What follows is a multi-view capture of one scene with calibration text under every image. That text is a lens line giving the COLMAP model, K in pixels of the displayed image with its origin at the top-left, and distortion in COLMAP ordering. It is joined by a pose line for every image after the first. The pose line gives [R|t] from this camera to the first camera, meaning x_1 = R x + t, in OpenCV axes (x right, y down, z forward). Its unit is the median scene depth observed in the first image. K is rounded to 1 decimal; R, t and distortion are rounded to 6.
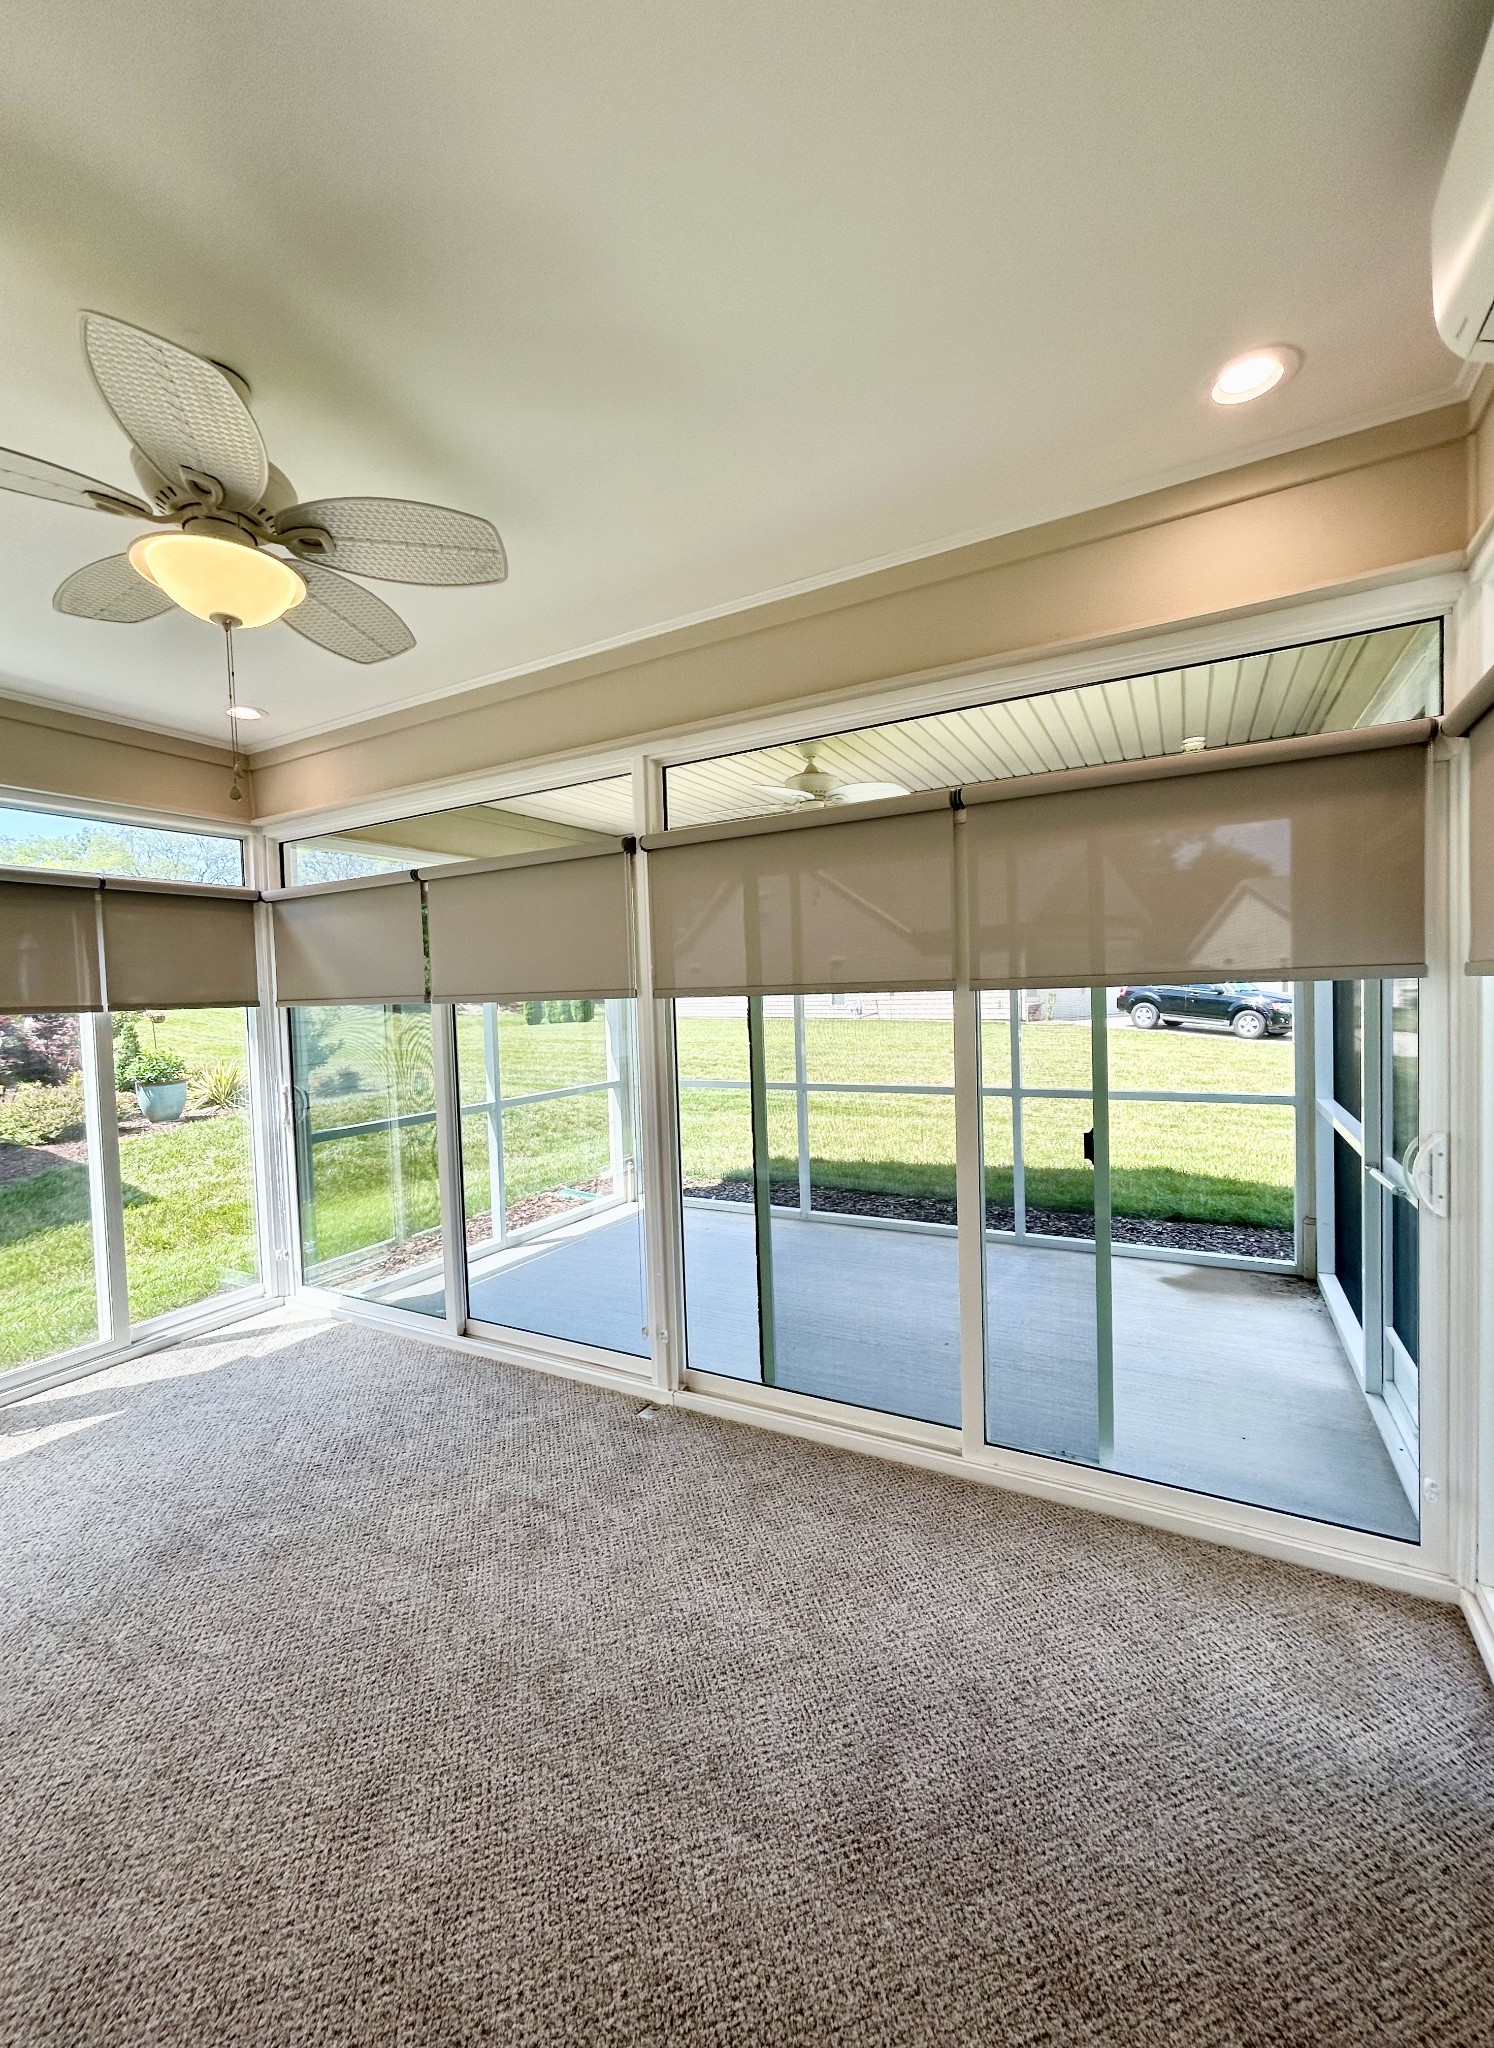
lens RADIAL K [[804.7, 0, 742.9], [0, 804.7, 1023.1], [0, 0, 1]] dist [-0.013126, -0.000122]
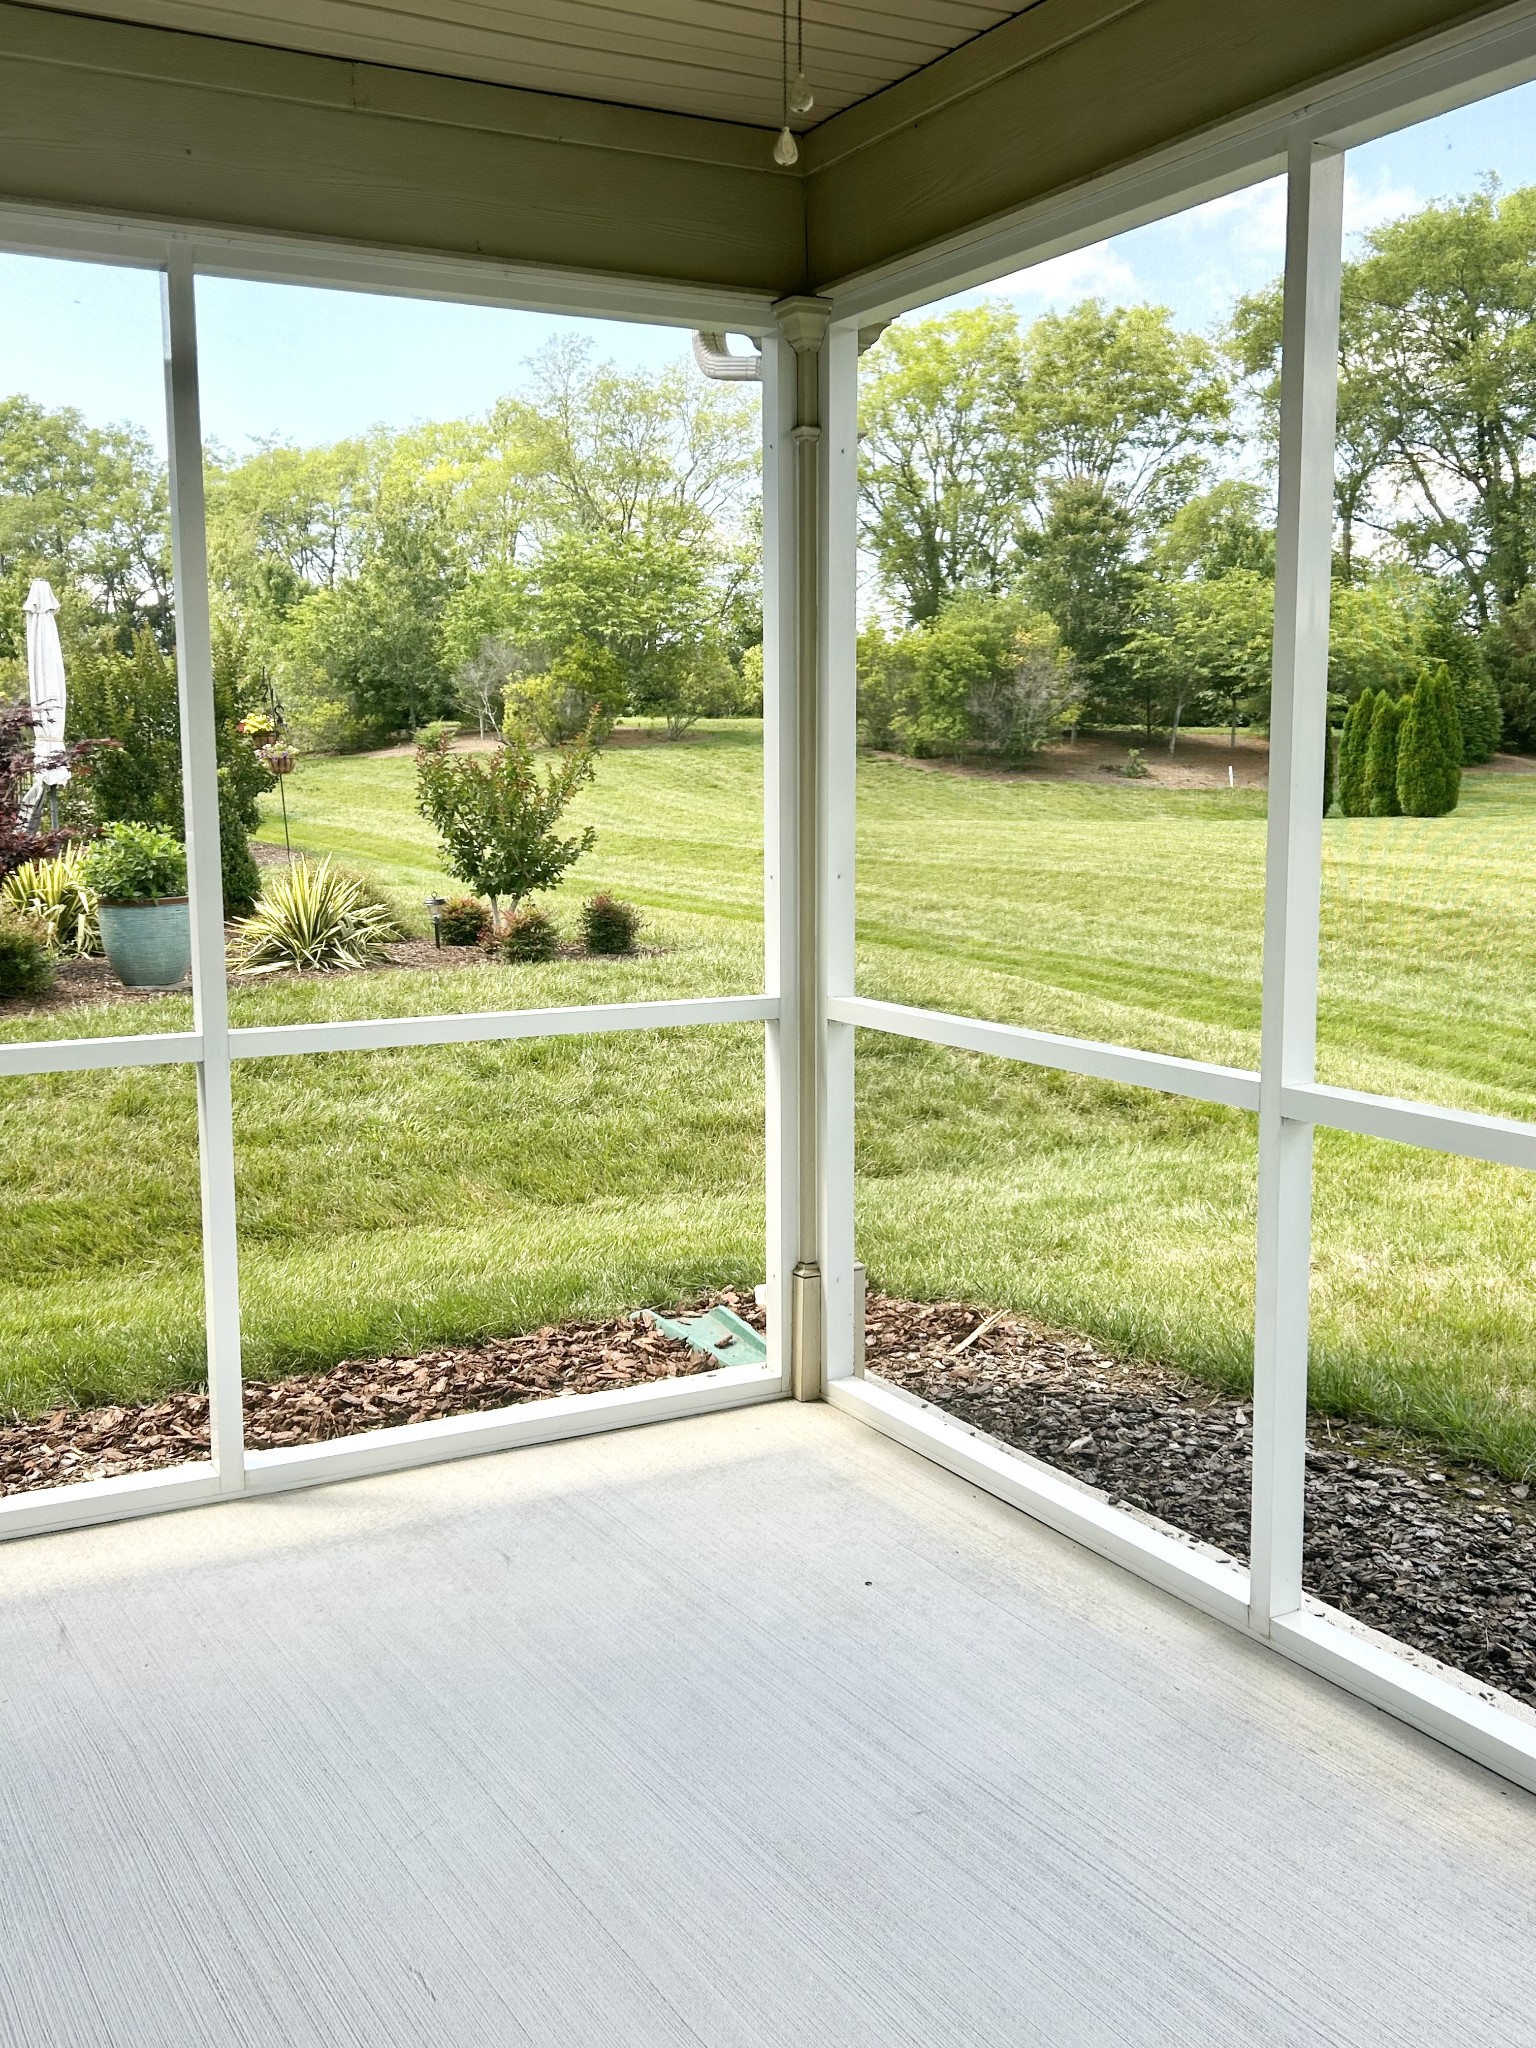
lens RADIAL K [[1924.2, 0, 769.4], [0, 1924.2, 1020.4], [0, 0, 1]] dist [0.044568, 0.000000]
pose [[0.851347, 0.097639, -0.515436, 0.104513], [-0.042317, 0.992107, 0.118041, -0.001718], [0.522893, -0.078682, 0.848759, 0.195201]]
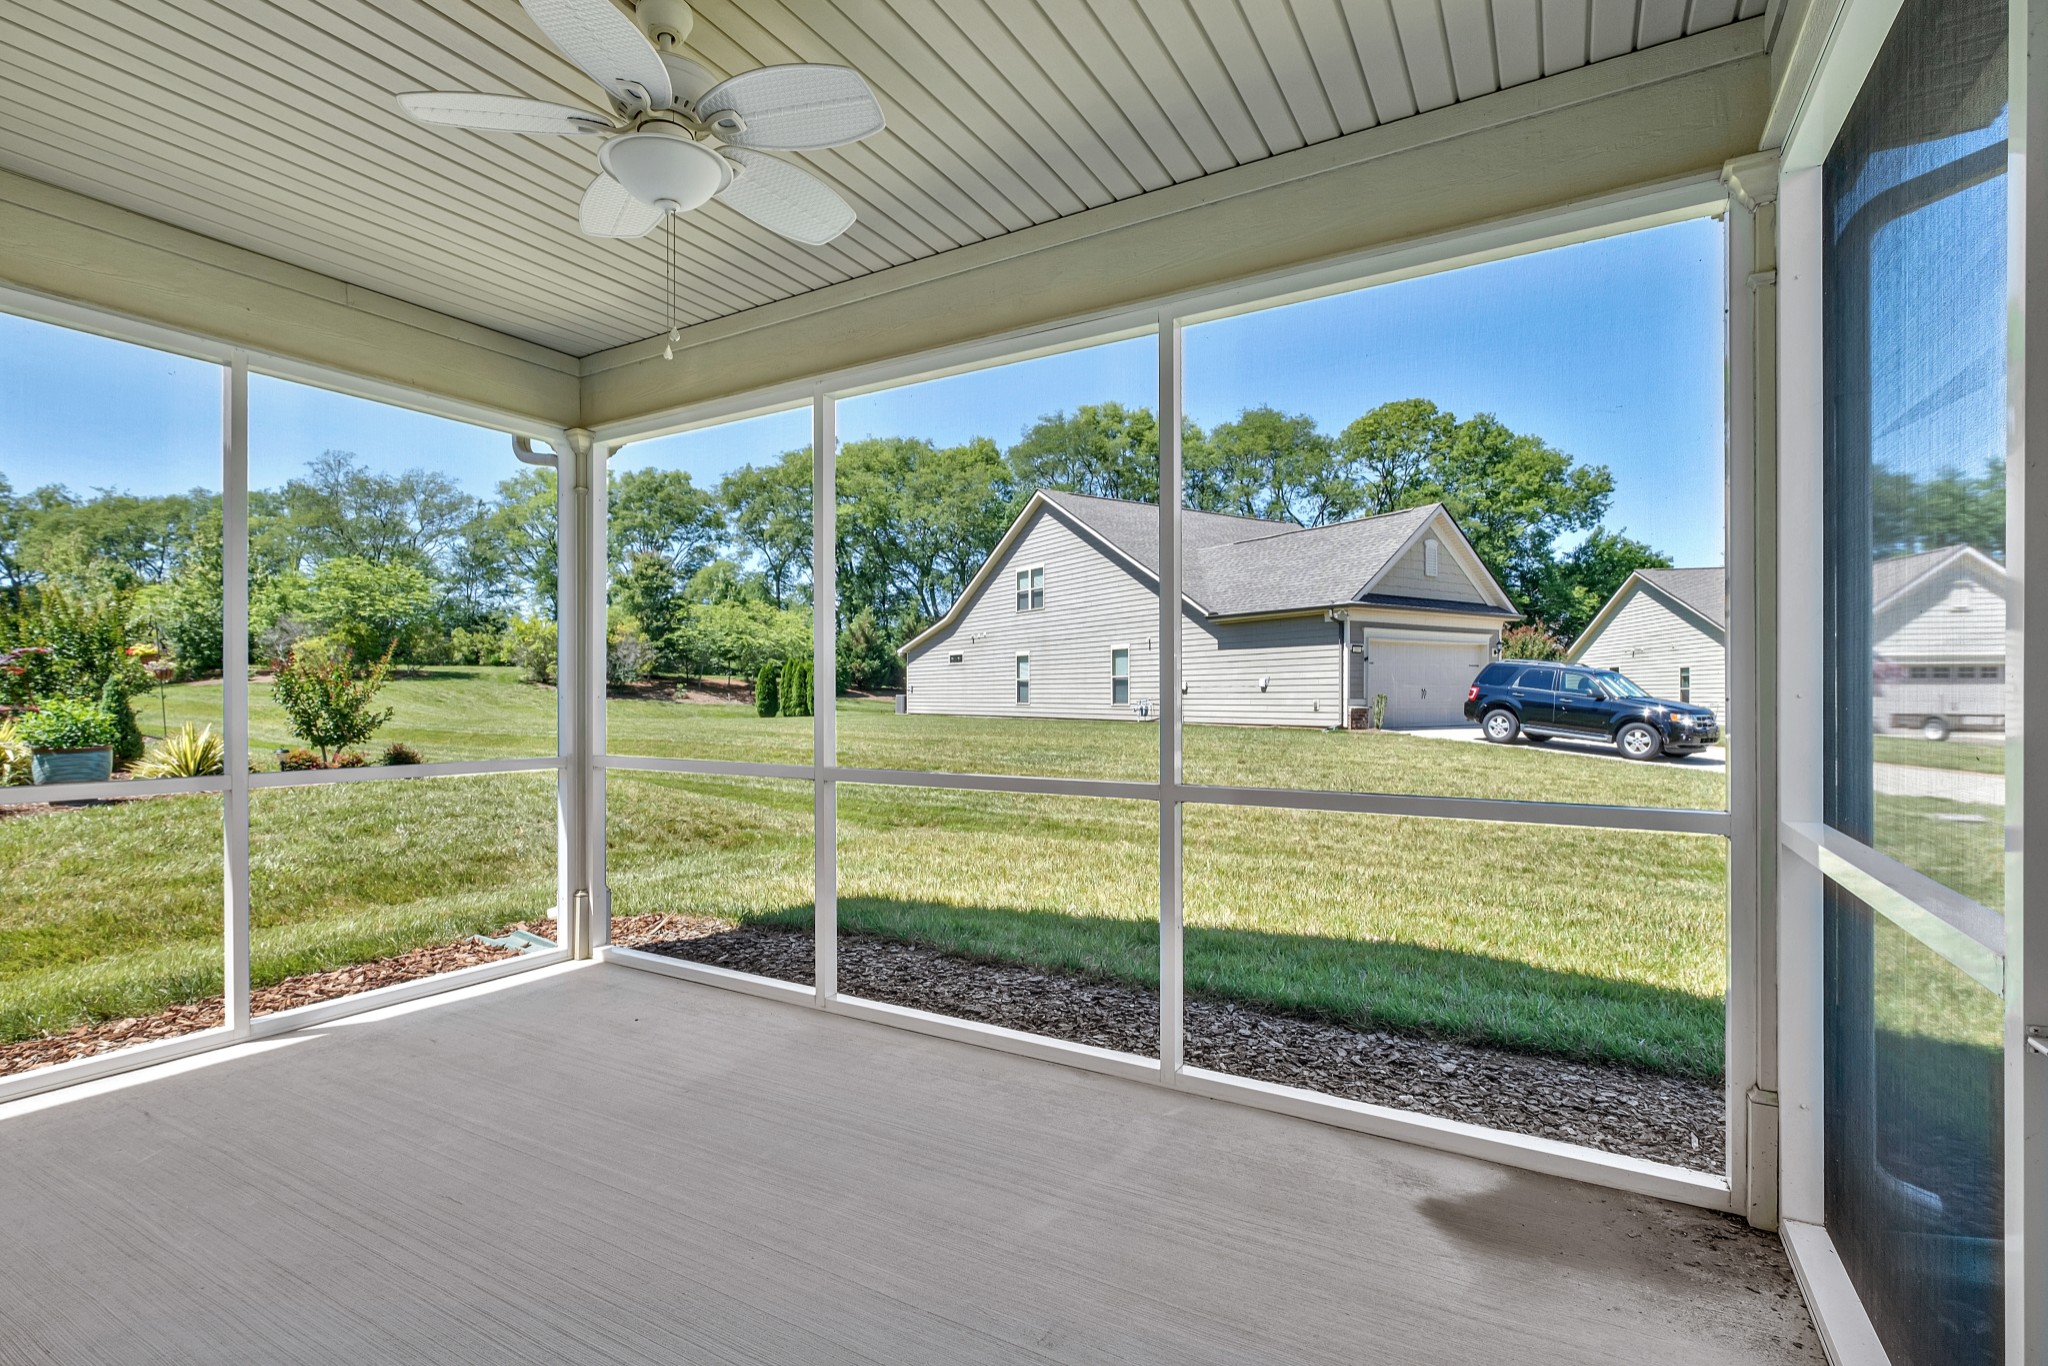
lens RADIAL K [[940.0, 0, 996.2], [0, 940.0, 707.0], [0, 0, 1]] dist [-0.004336, -0.001694]
pose [[0.998683, 0.034483, -0.037993, 0.096956], [-0.035321, 0.999142, -0.021626, 0.018933], [0.037215, 0.022940, 0.999044, 0.150860]]
